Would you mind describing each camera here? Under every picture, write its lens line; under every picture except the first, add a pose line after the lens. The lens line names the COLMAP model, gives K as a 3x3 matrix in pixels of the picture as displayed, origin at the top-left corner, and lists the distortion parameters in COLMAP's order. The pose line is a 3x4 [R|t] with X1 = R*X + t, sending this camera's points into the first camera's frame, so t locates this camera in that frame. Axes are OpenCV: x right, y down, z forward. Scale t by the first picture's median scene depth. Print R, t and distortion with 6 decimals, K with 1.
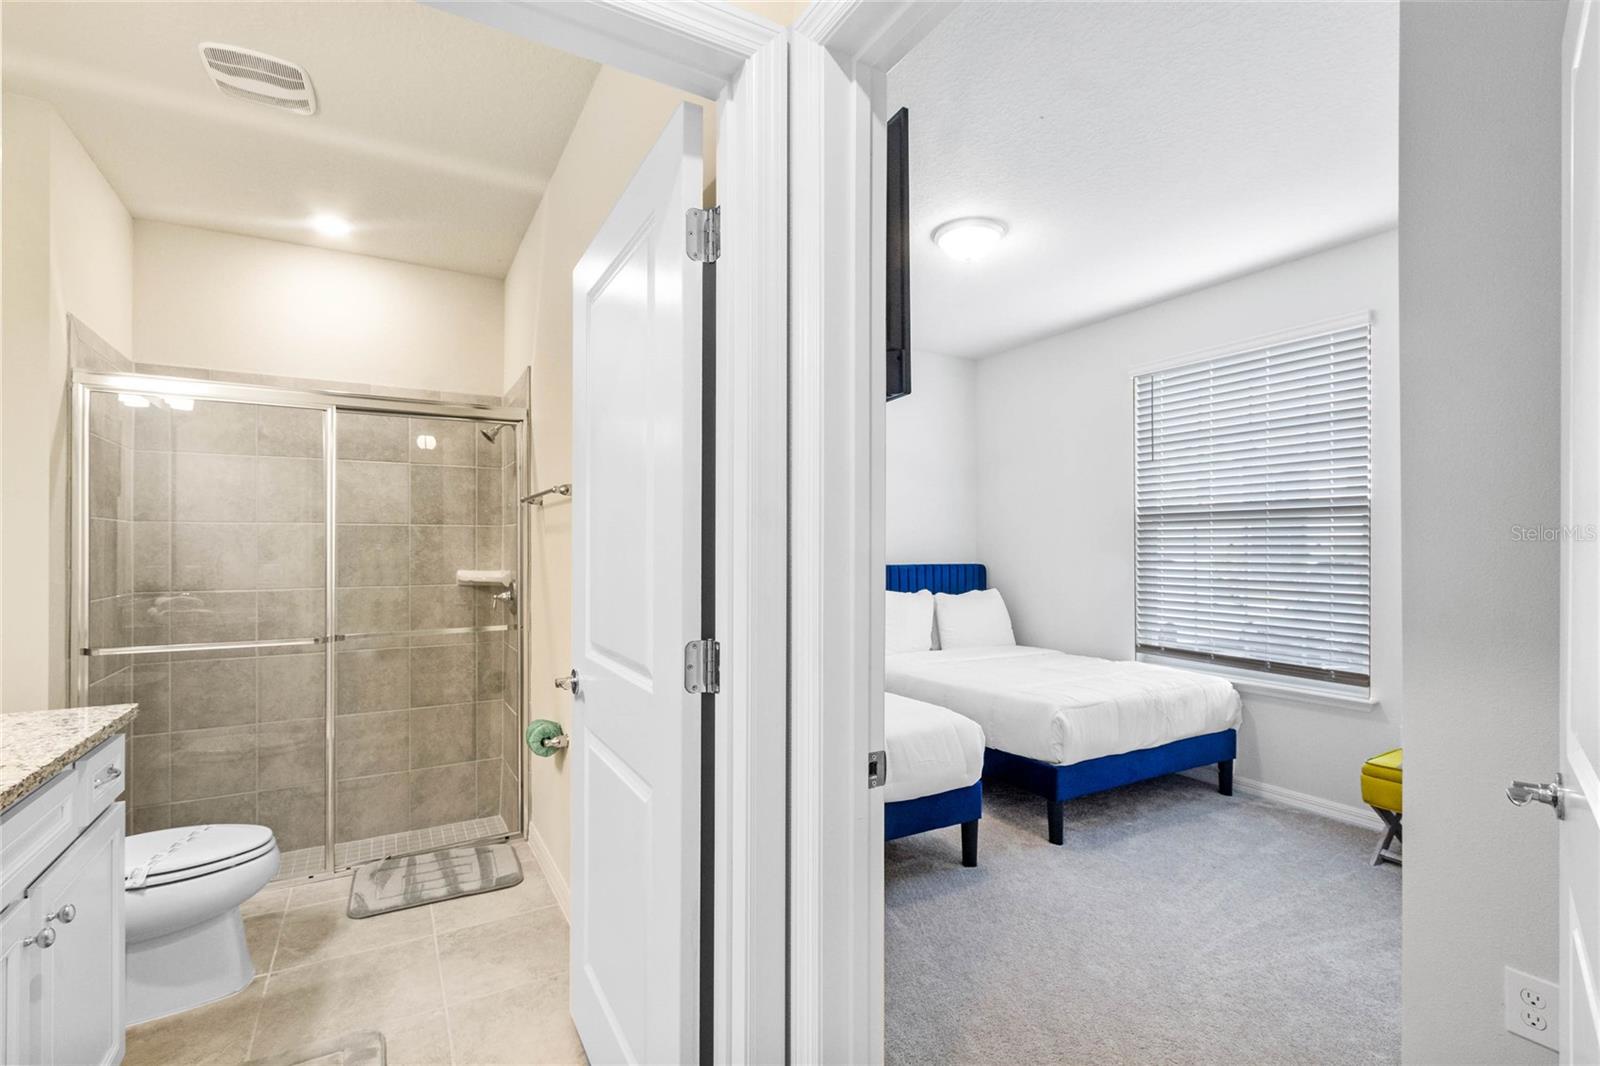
lens RADIAL K [[733.8, 0, 797.1], [0, 733.8, 548.5], [0, 0, 1]] dist [0.003539, 0.000319]
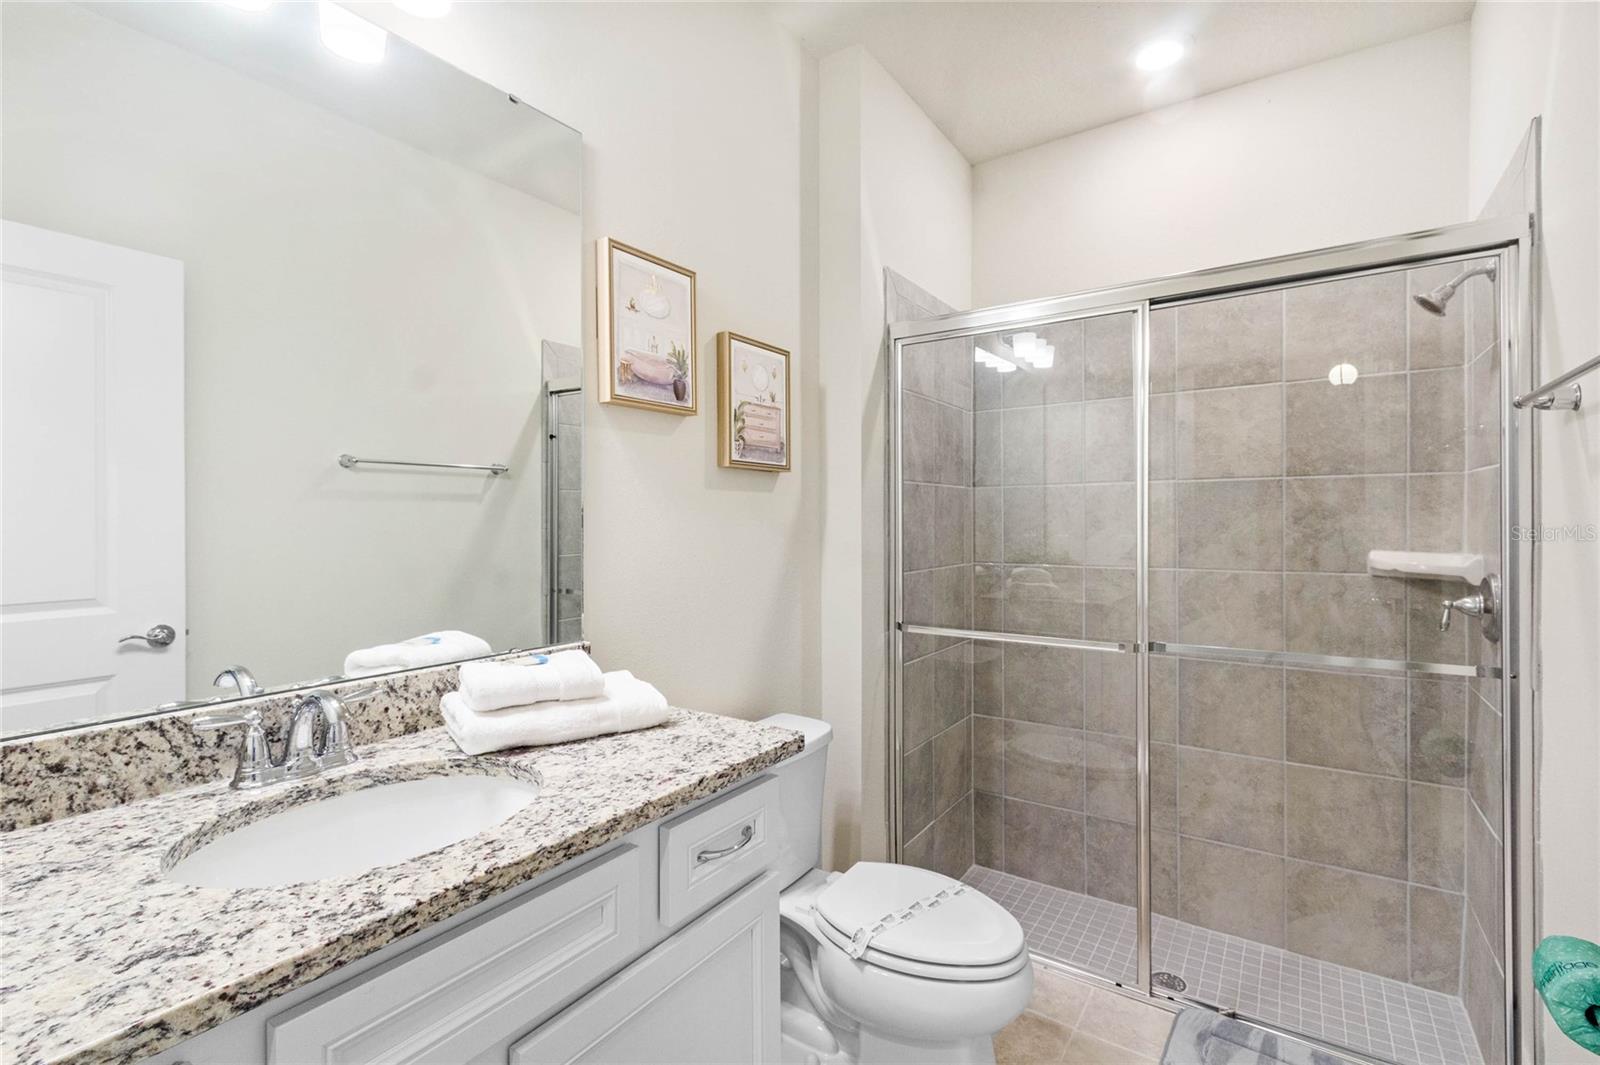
lens RADIAL K [[726.8, 0, 795.2], [0, 726.8, 522.6], [0, 0, 1]] dist [0.003349, -0.000550]
pose [[0.426006, 0.001869, -0.904718, -0.134713], [0.003490, 0.999987, 0.003709, 0.003552], [0.904713, -0.004738, 0.425994, 0.346876]]
